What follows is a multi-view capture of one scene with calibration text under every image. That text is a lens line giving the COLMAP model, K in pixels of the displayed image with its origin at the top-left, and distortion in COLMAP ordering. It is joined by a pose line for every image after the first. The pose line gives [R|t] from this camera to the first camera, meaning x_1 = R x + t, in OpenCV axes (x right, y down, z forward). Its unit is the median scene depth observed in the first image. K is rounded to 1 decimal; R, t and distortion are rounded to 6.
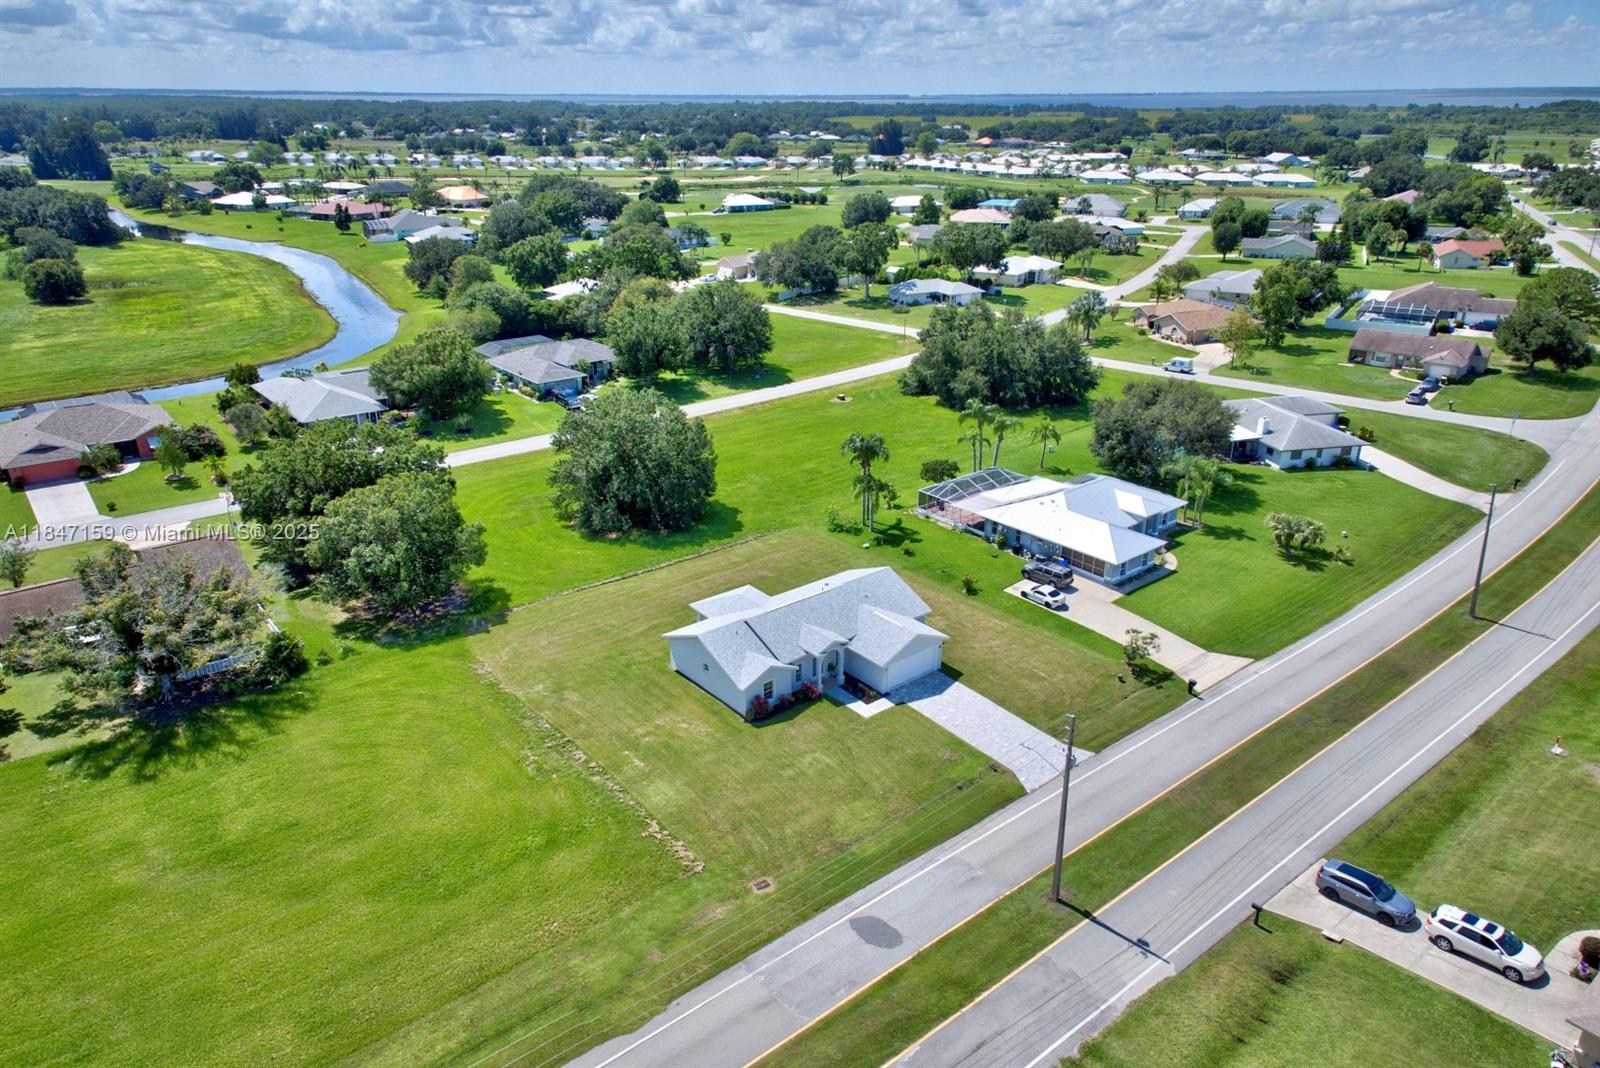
lens RADIAL K [[1069.0, 0, 800.0], [0, 1069.0, 534.0], [0, 0, 1]] dist [0.070832, -0.038437]
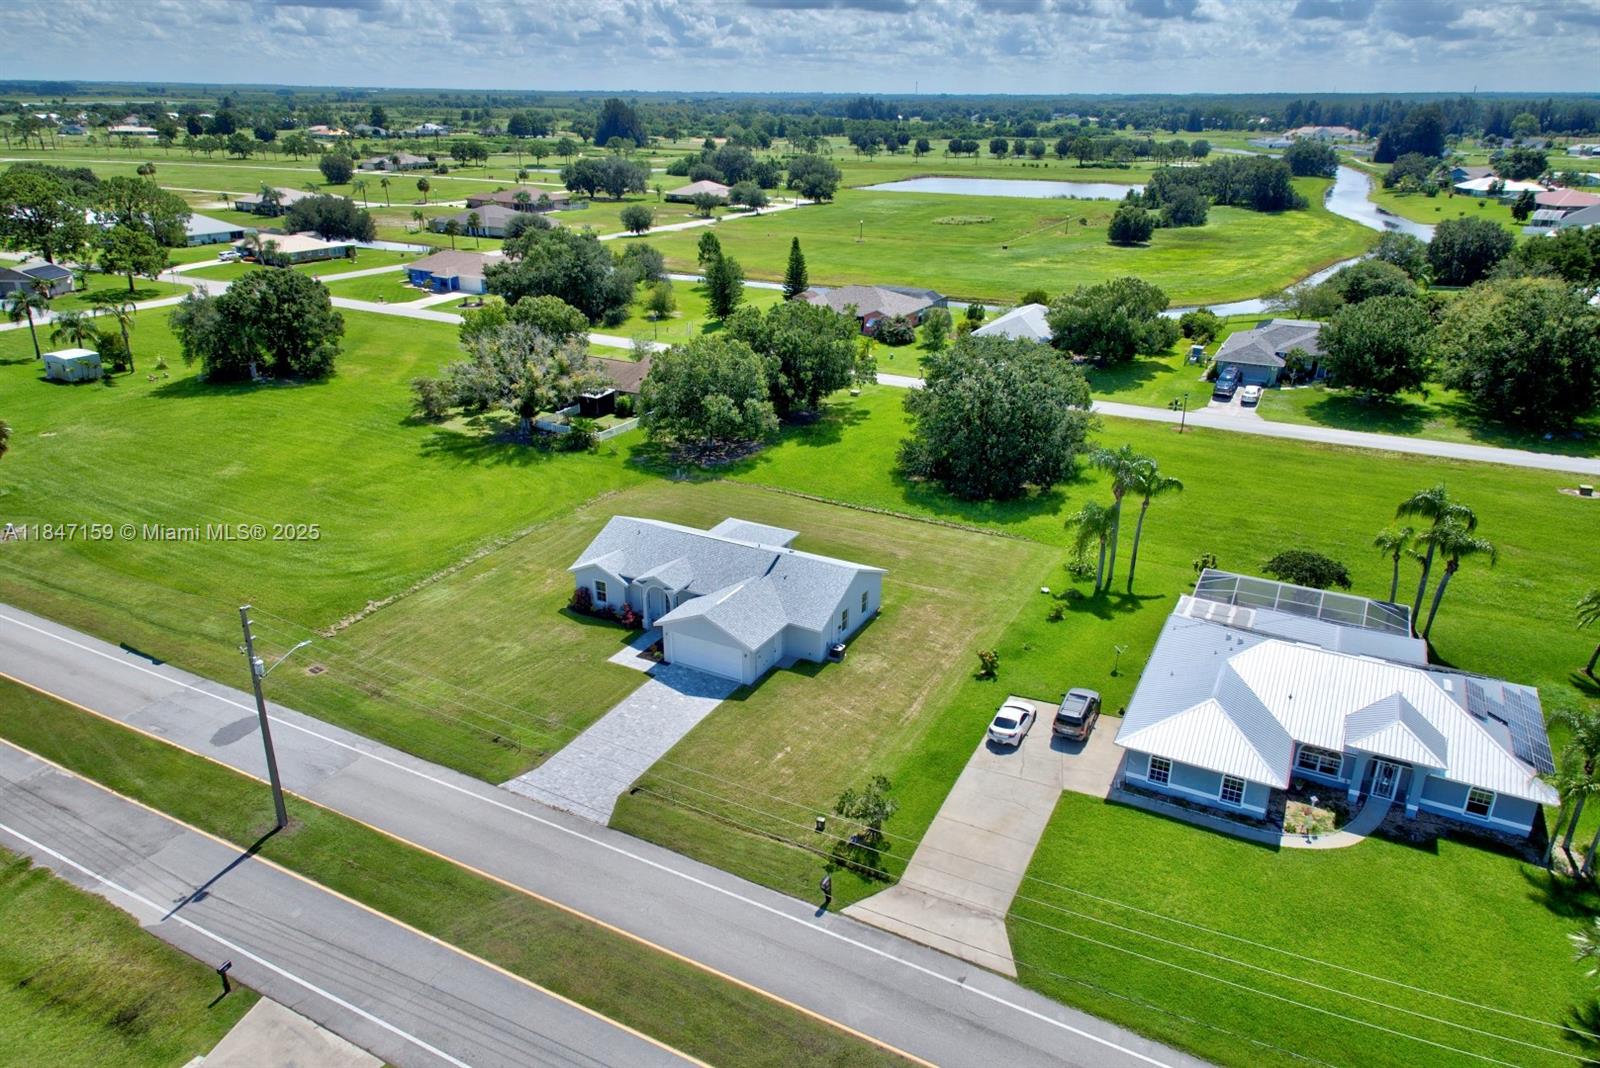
lens RADIAL K [[1069.0, 0, 800.0], [0, 1069.0, 534.0], [0, 0, 1]] dist [0.070832, -0.038437]
pose [[0.385824, 0.352102, -0.852739, 0.721454], [-0.355804, 0.909590, 0.214591, -0.143614], [0.851201, 0.220613, 0.476221, 0.602832]]
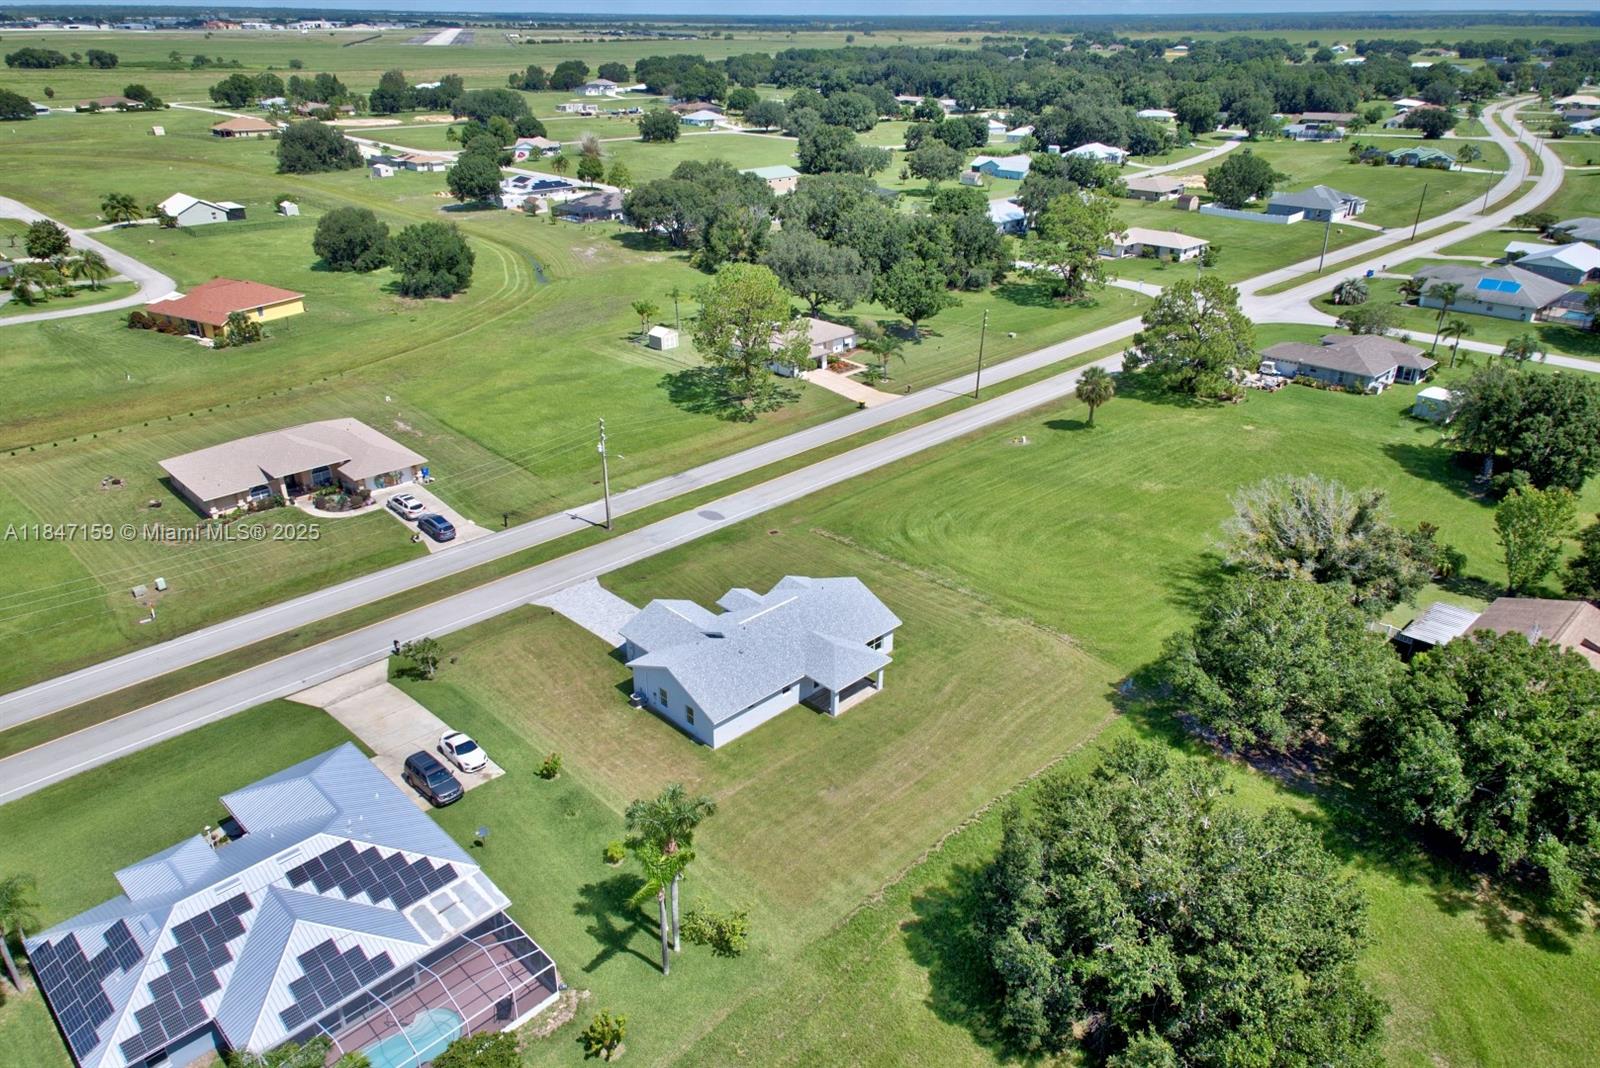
lens RADIAL K [[1069.0, 0, 800.0], [0, 1069.0, 534.0], [0, 0, 1]] dist [0.070832, -0.038437]
pose [[-0.996420, 0.034653, -0.077113, 0.040436], [-0.033899, 0.671826, 0.739933, -0.670782], [0.077447, 0.739898, -0.668246, 1.511713]]
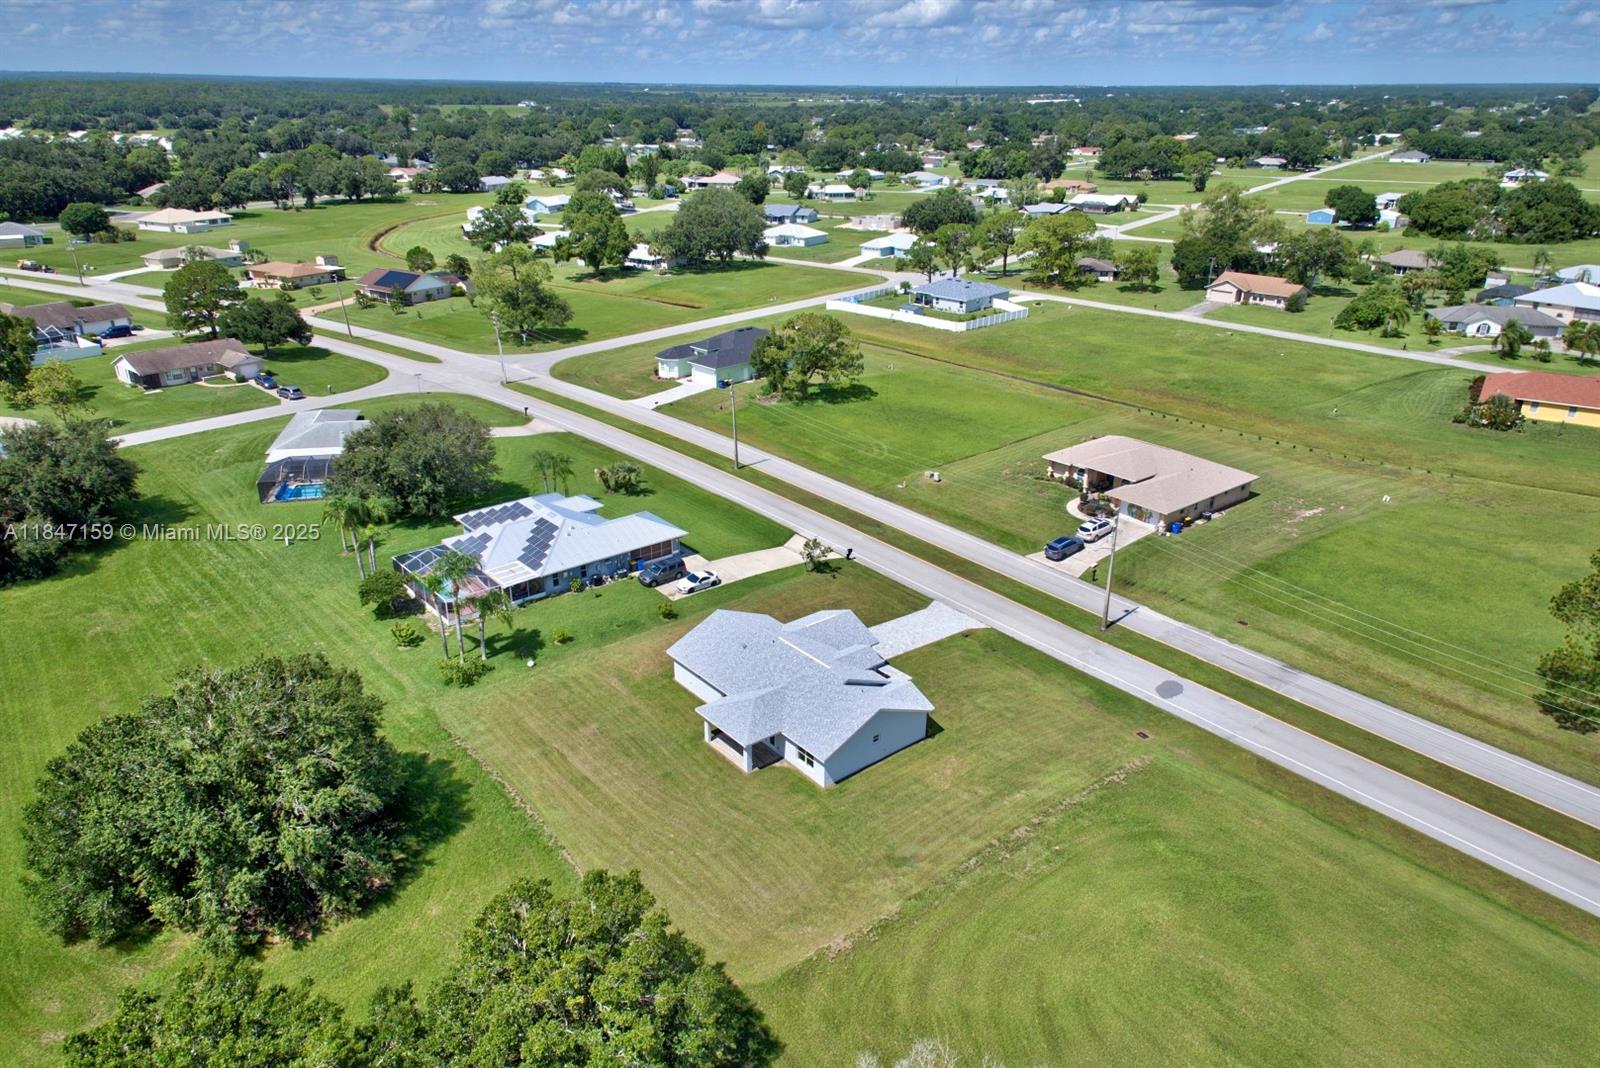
lens RADIAL K [[1069.0, 0, 800.0], [0, 1069.0, 534.0], [0, 0, 1]] dist [0.070832, -0.038437]
pose [[-0.000625, -0.385242, 0.922815, -0.806476], [0.370733, 0.856966, 0.358003, -0.357390], [-0.928739, 0.342342, 0.142286, 0.778531]]
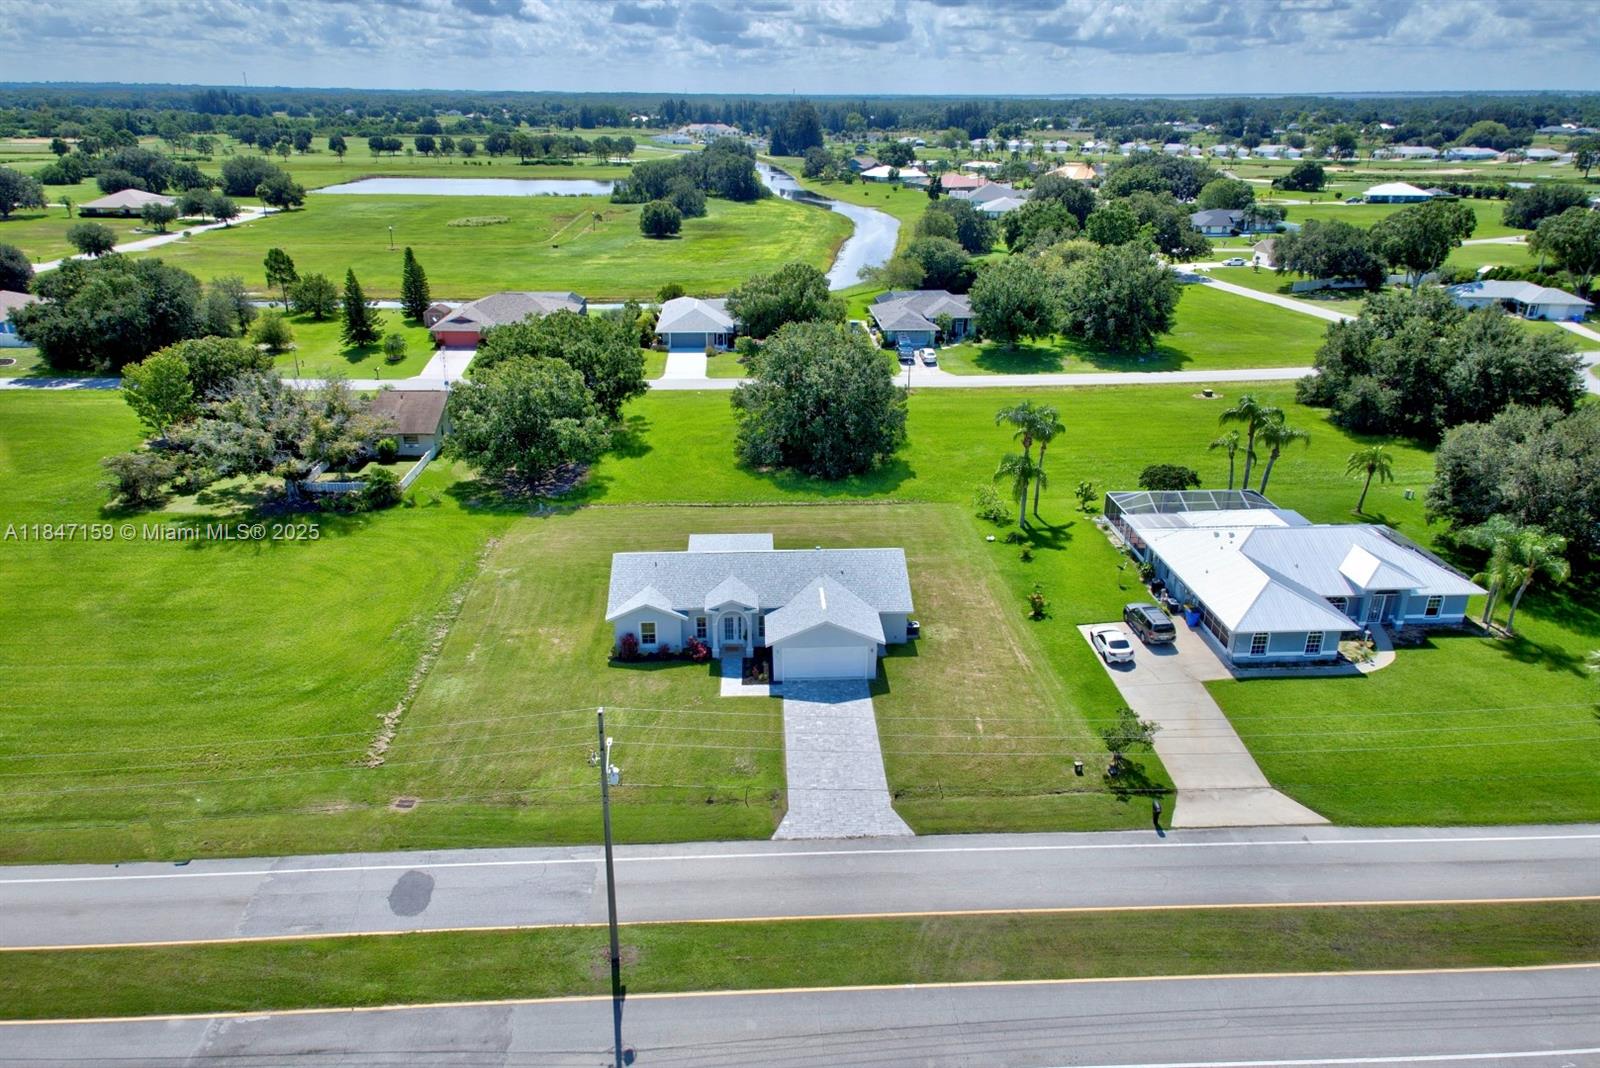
lens RADIAL K [[1069.0, 0, 800.0], [0, 1069.0, 534.0], [0, 0, 1]] dist [0.070832, -0.038437]
pose [[0.807279, 0.226745, -0.544874, 0.462633], [-0.227473, 0.971460, 0.067244, -0.016845], [0.544571, 0.069659, 0.835817, 0.289420]]
